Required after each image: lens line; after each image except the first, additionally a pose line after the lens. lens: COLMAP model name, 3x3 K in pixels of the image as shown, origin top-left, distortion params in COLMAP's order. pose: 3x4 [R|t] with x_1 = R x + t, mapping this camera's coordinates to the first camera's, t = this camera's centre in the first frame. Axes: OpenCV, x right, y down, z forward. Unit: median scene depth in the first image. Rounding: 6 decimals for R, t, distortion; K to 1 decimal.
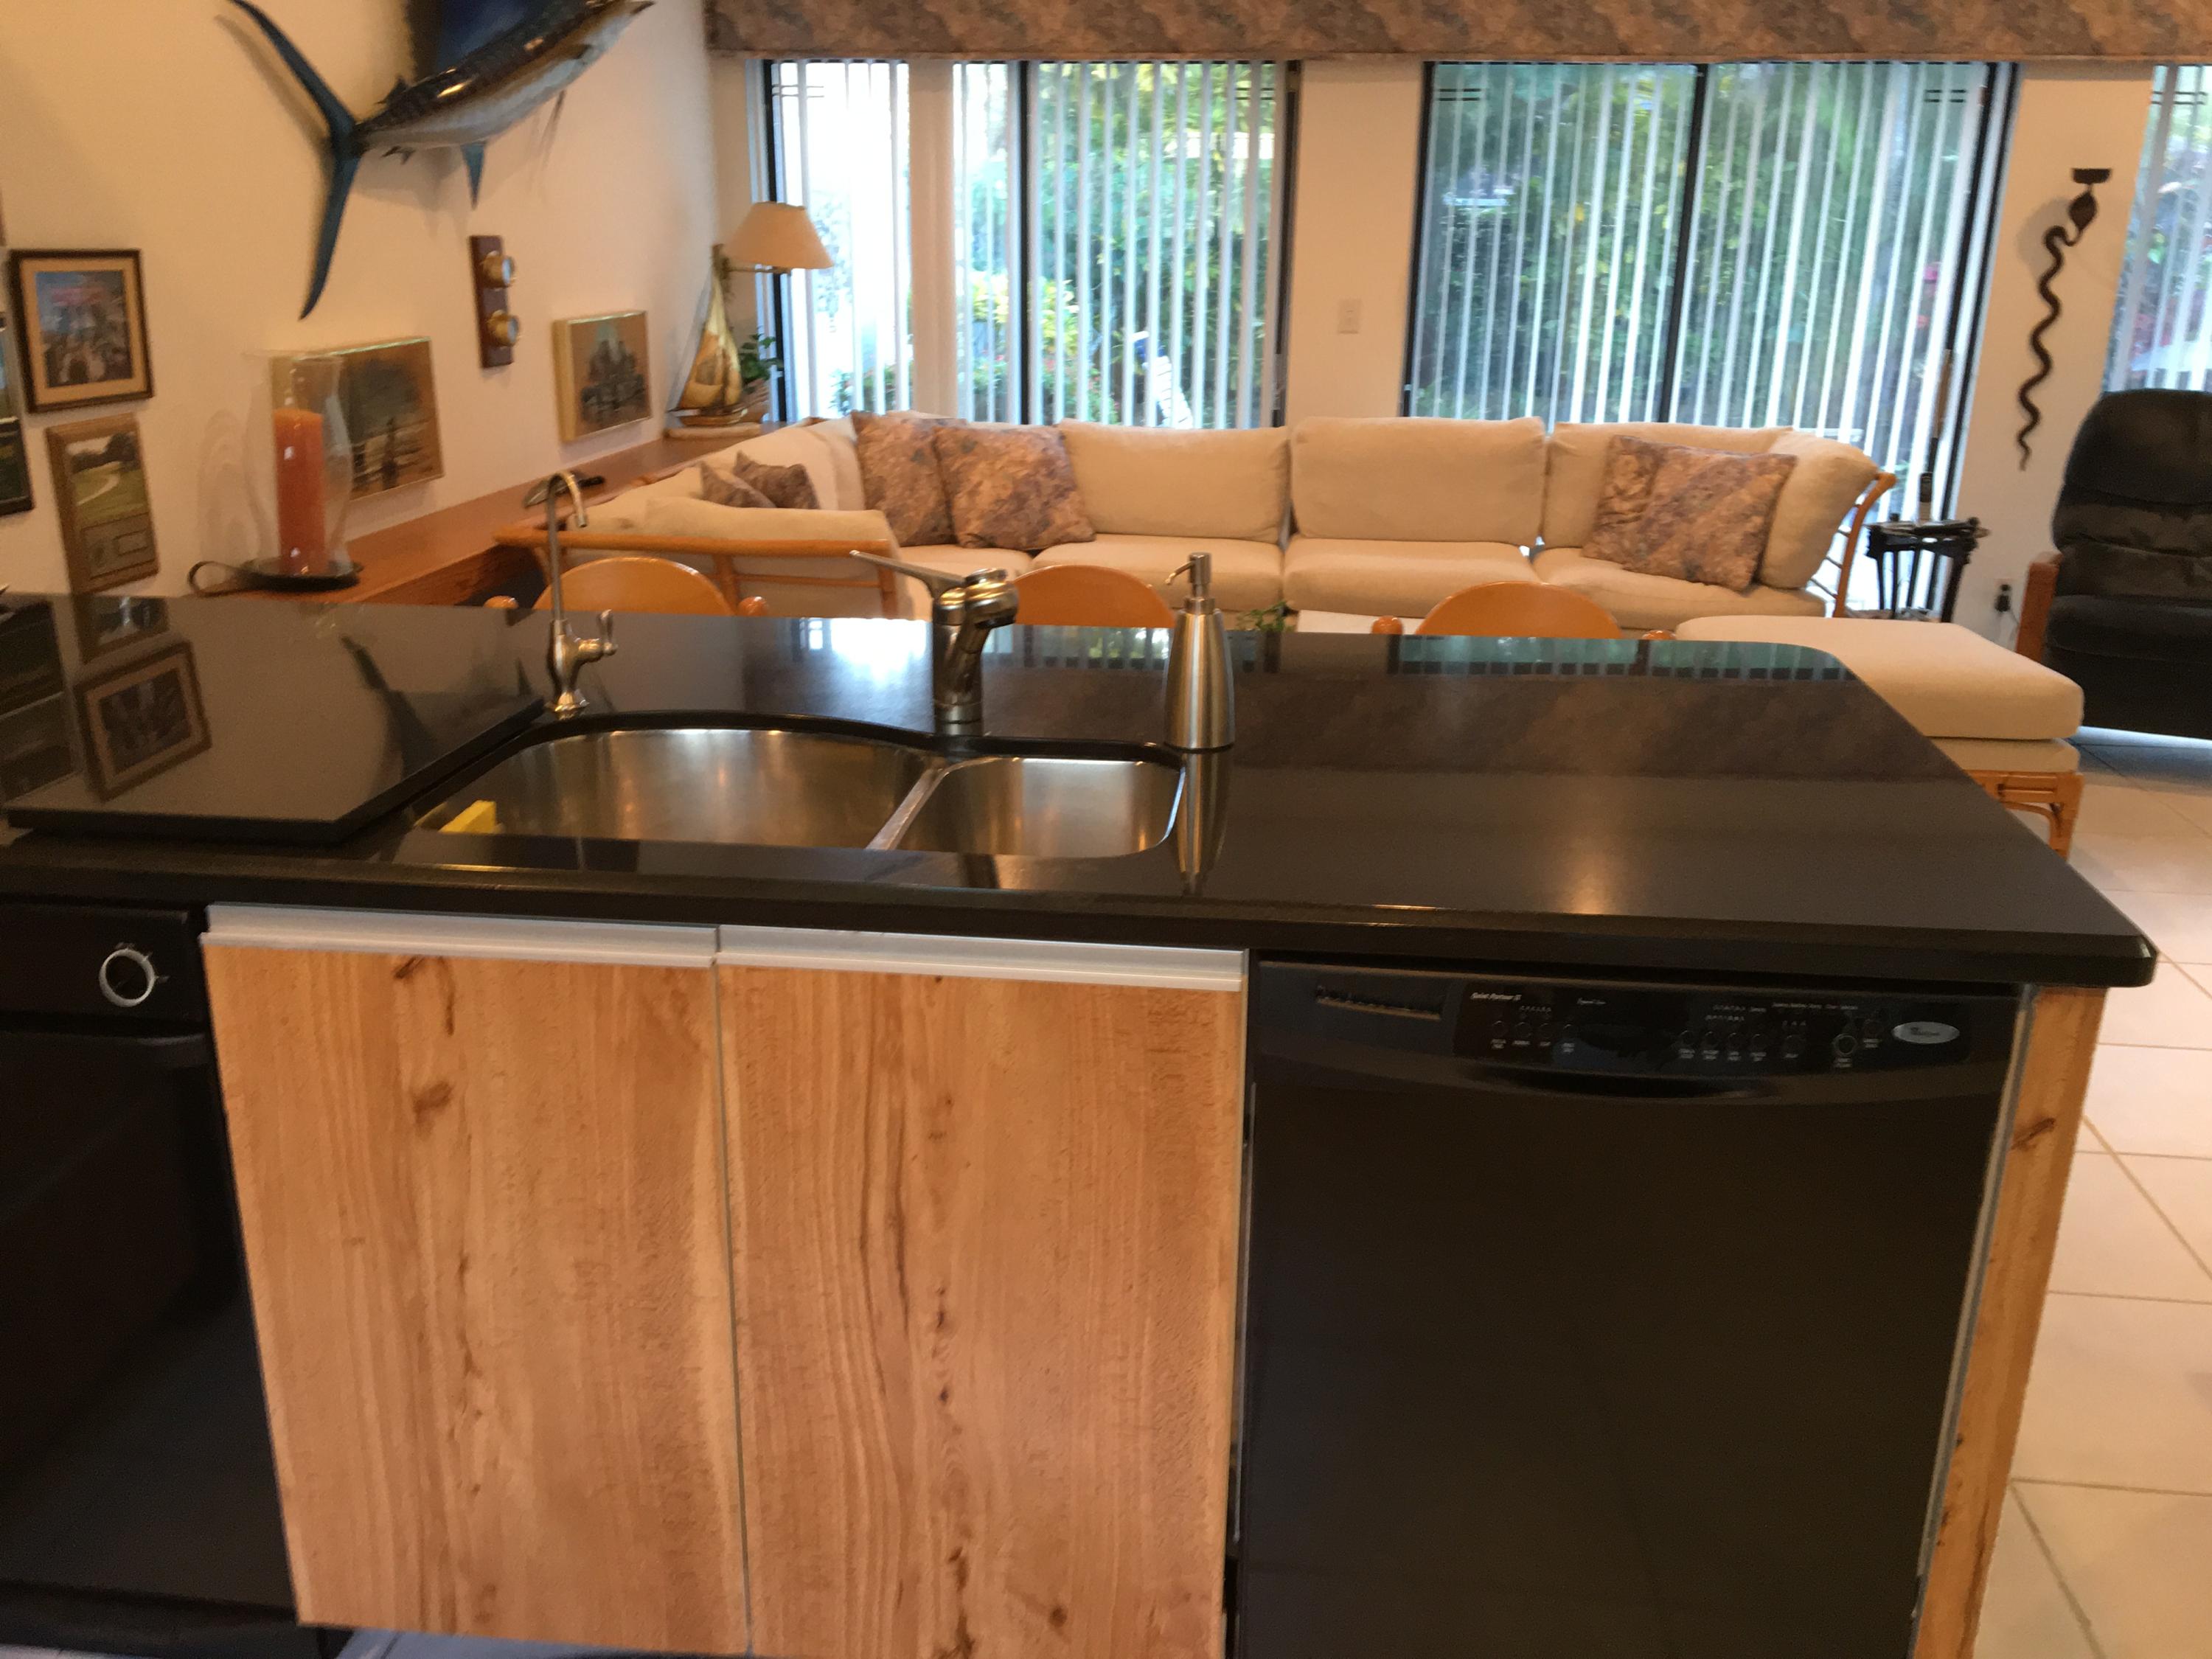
lens RADIAL K [[1845.5, 0, 1106.0], [0, 1845.5, 829.5], [0, 0, 1]] dist [0.095325, -0.152988]
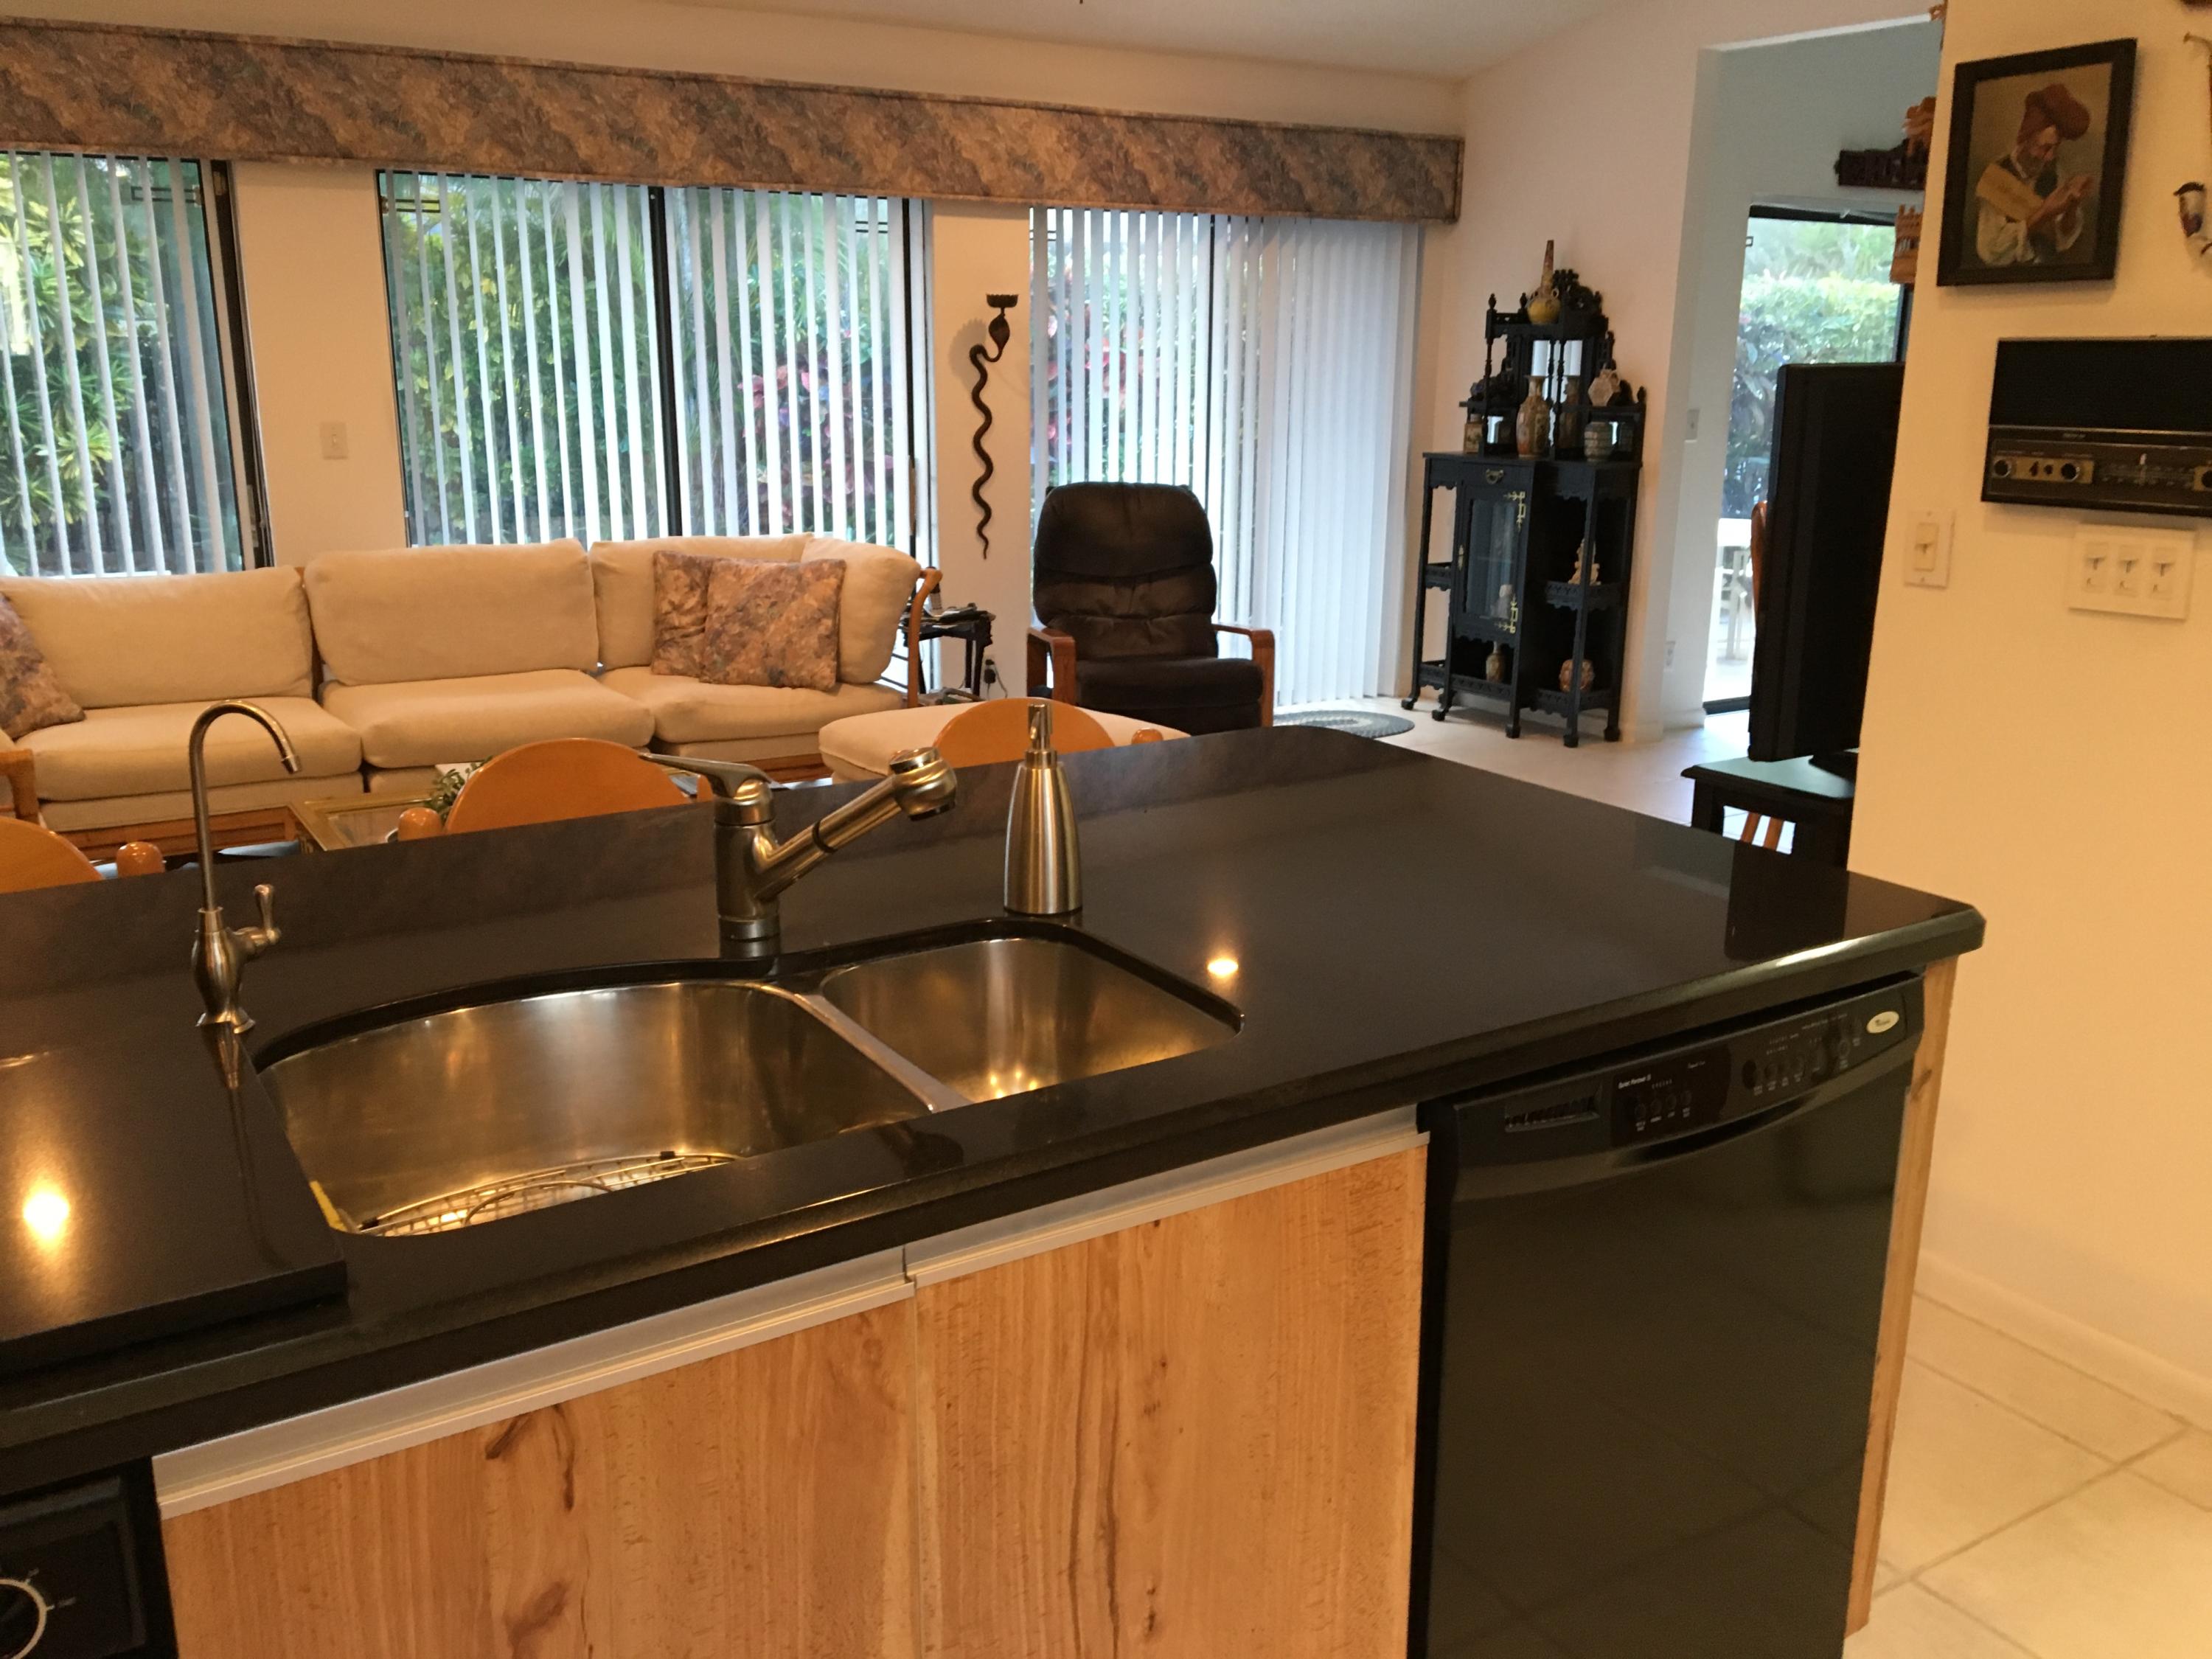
lens RADIAL K [[1845.5, 0, 1106.0], [0, 1845.5, 829.5], [0, 0, 1]] dist [0.095325, -0.152988]
pose [[0.785196, -0.162021, 0.597676, -0.167750], [0.195135, 0.980730, 0.009502, -0.031251], [-0.587698, 0.109167, 0.801682, 0.087669]]
